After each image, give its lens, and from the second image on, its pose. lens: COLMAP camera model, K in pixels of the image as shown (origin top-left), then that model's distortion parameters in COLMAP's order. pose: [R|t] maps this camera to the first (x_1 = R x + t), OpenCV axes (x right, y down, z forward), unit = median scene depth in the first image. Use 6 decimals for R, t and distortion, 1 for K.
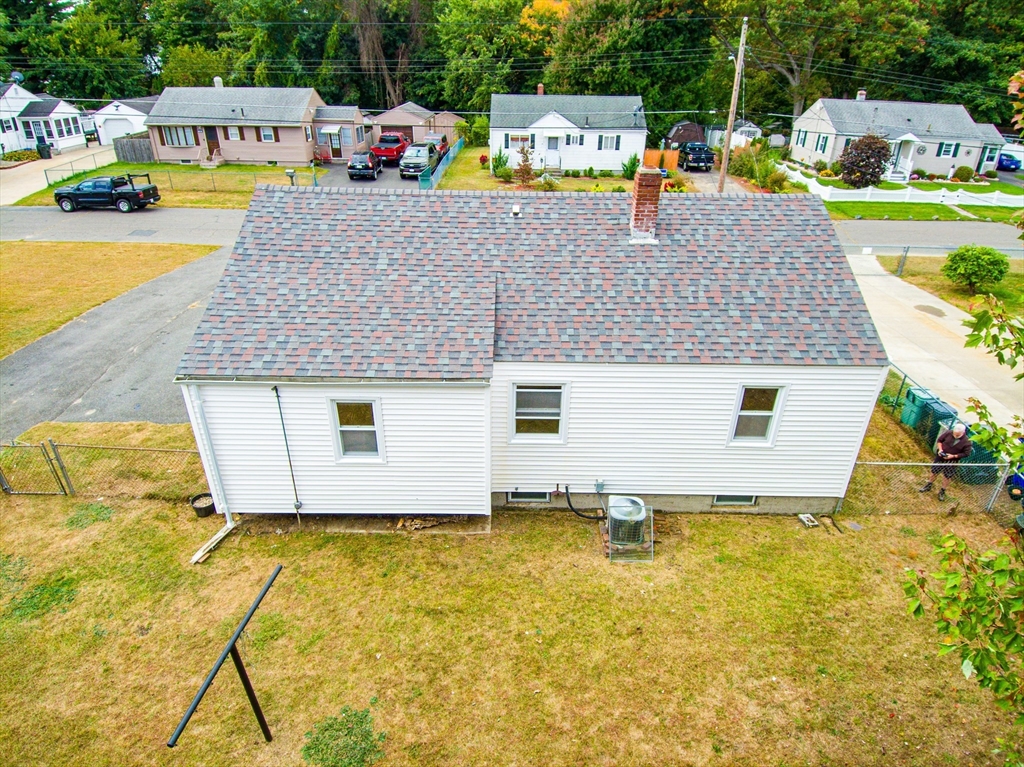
lens RADIAL K [[603.3, 0, 515.3], [0, 603.3, 387.9], [0, 0, 1]] dist [0.044967, -0.070342]
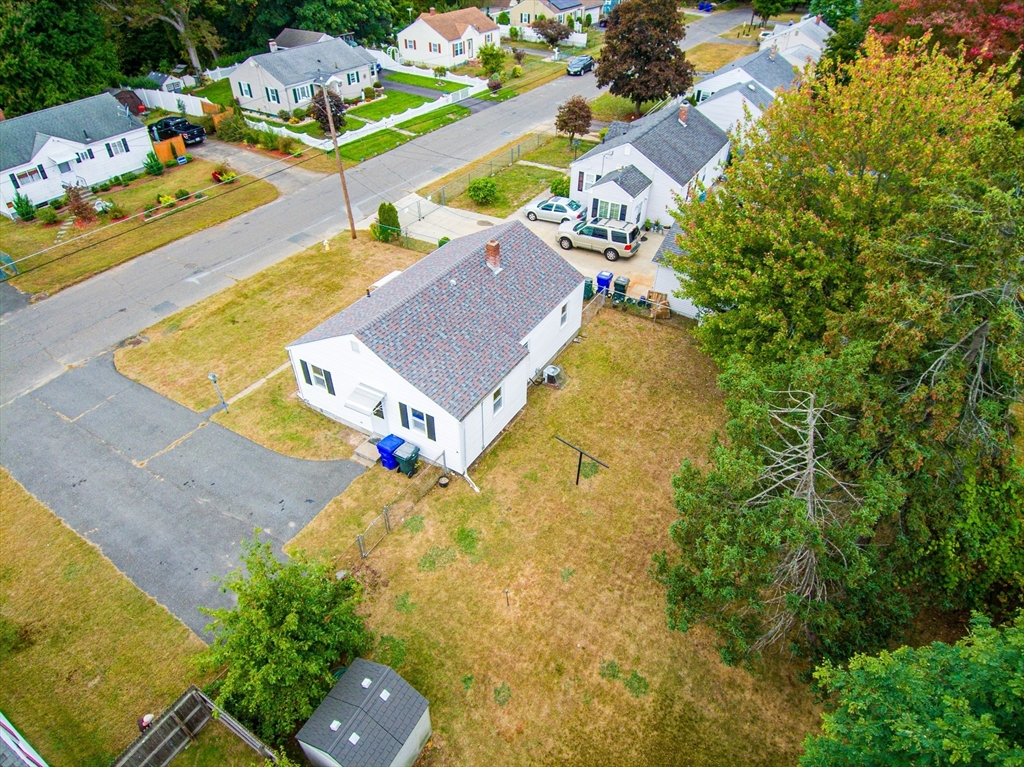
lens RADIAL K [[599.8, 0, 516.1], [0, 599.8, 383.7], [0, 0, 1]] dist [0.090608, -0.121730]
pose [[0.514962, -0.546749, 0.660211, -0.386548], [0.406113, 0.833874, 0.373800, -0.184638], [-0.754908, 0.075627, 0.651456, -0.129623]]
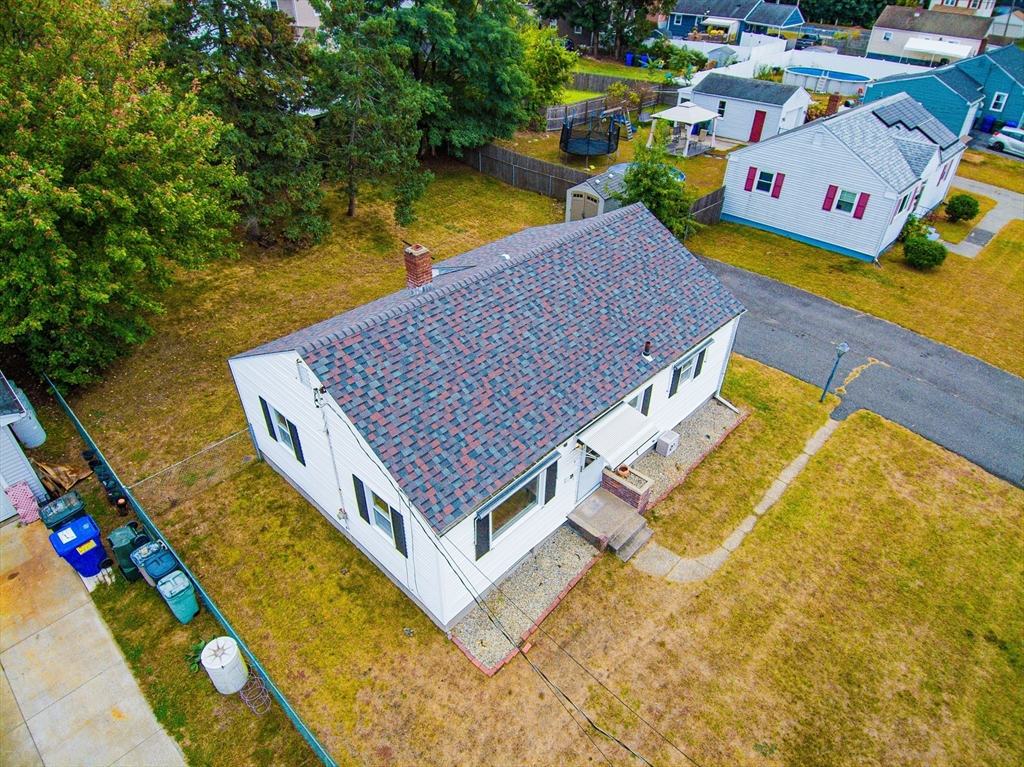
lens RADIAL K [[599.8, 0, 516.1], [0, 599.8, 383.7], [0, 0, 1]] dist [0.090608, -0.121730]
pose [[-0.689313, 0.402538, -0.602338, 0.235067], [-0.370681, 0.518379, 0.770635, -0.312136], [0.622450, 0.754484, -0.208112, 0.400129]]
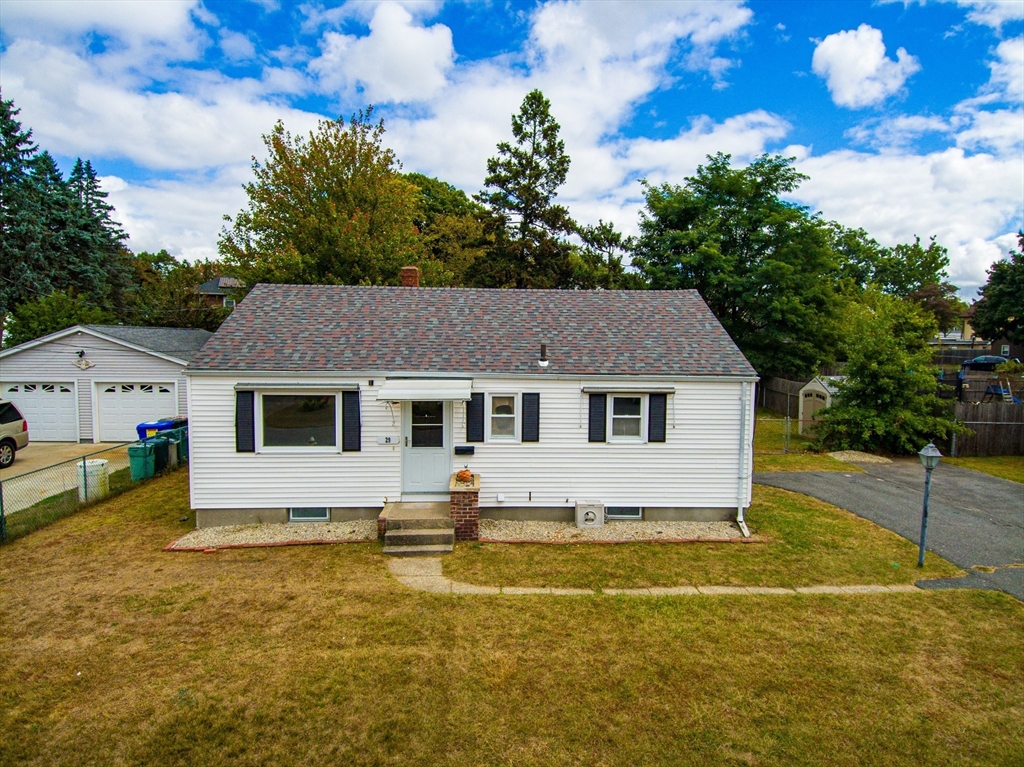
lens RADIAL K [[599.8, 0, 516.1], [0, 599.8, 383.7], [0, 0, 1]] dist [0.090608, -0.121730]
pose [[-0.998688, -0.024277, -0.045088, 0.005667], [-0.044783, 0.841060, 0.539084, -0.235541], [0.024834, 0.540396, -0.841044, 0.607979]]
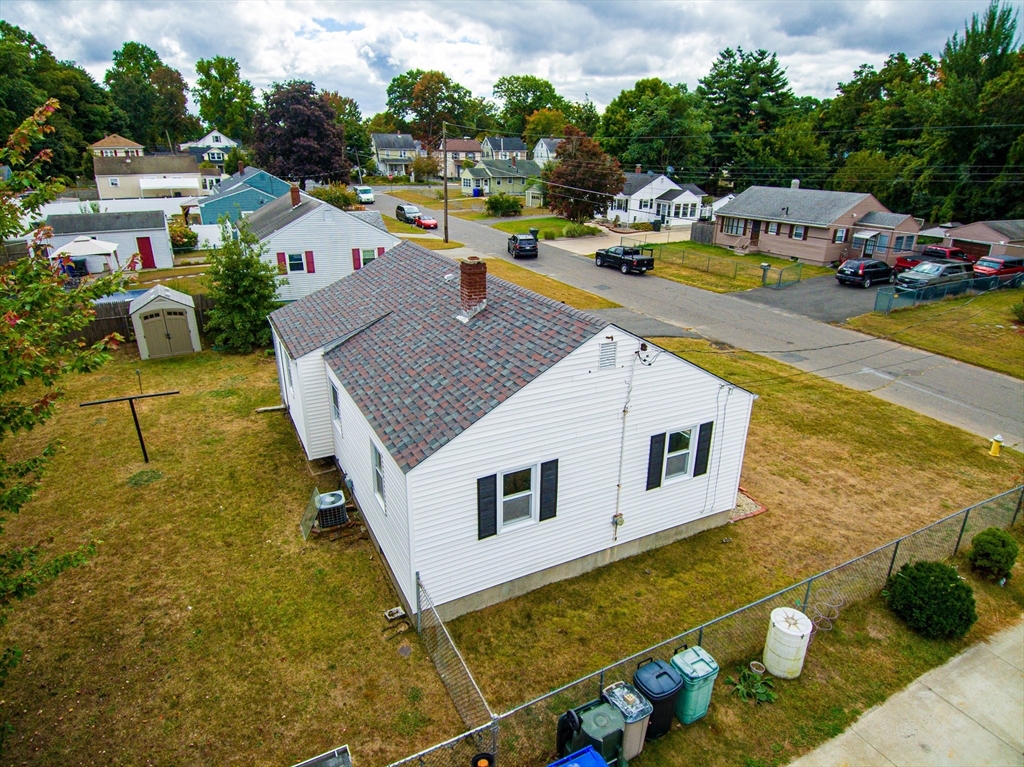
lens RADIAL K [[599.8, 0, 516.1], [0, 599.8, 383.7], [0, 0, 1]] dist [0.090608, -0.121730]
pose [[0.455844, 0.307507, -0.835252, 0.326005], [-0.428232, 0.898441, 0.097061, -0.074860], [0.780272, 0.313437, 0.541234, 0.130901]]
